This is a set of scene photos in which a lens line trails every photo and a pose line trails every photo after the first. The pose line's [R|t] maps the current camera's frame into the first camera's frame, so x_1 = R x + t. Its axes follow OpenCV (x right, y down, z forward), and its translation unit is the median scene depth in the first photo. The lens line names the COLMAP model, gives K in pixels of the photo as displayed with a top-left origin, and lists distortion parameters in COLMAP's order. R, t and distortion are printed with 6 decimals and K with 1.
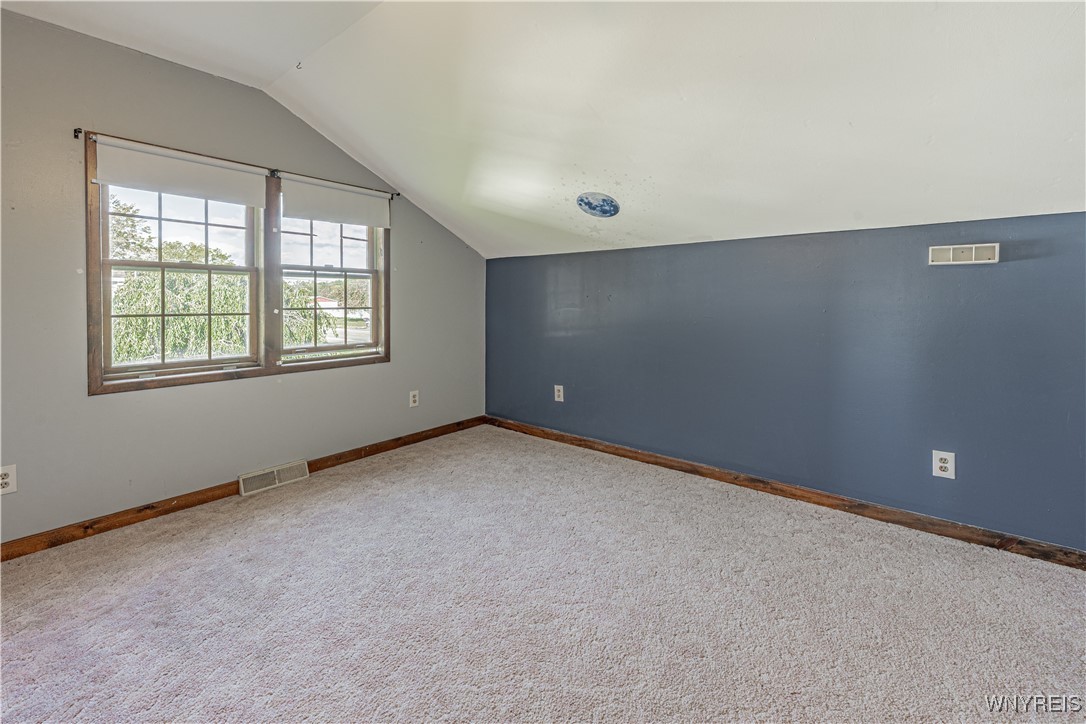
lens RADIAL K [[446.3, 0, 541.6], [0, 446.3, 309.8], [0, 0, 1]] dist [-0.000298, -0.000215]
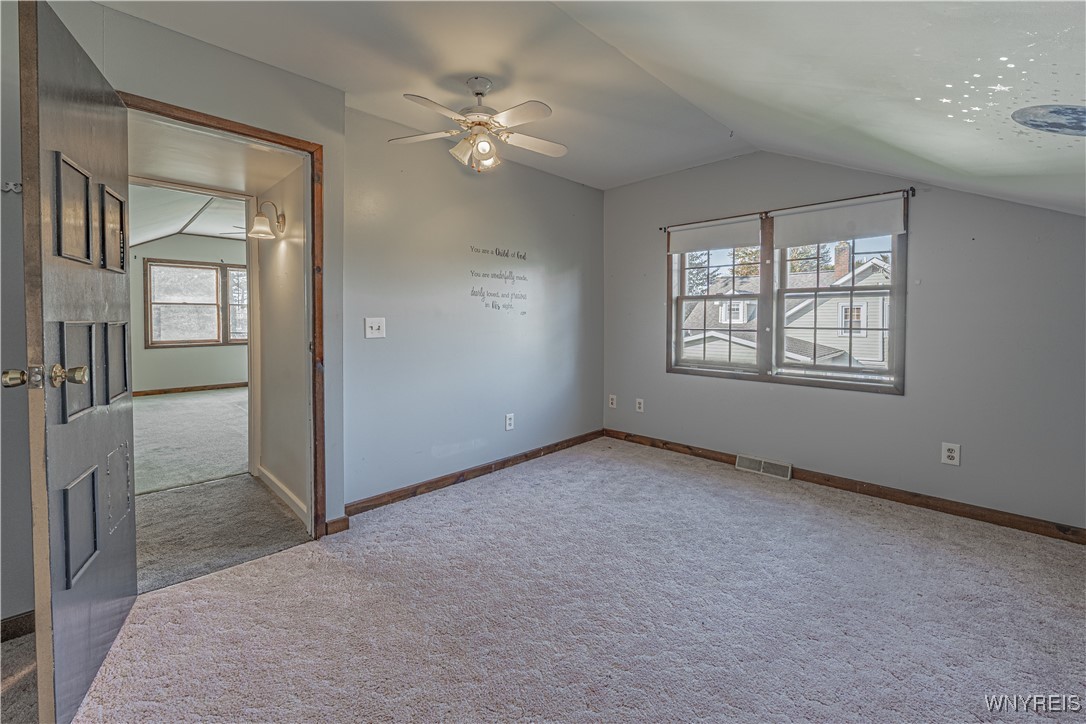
lens RADIAL K [[450.2, 0, 545.8], [0, 450.2, 328.4], [0, 0, 1]] dist [0.000116, -0.000053]
pose [[-0.071443, 0.017851, -0.997285, 0.640622], [-0.026631, 0.999449, 0.019798, -0.007147], [0.997089, 0.027973, -0.070929, 0.481914]]
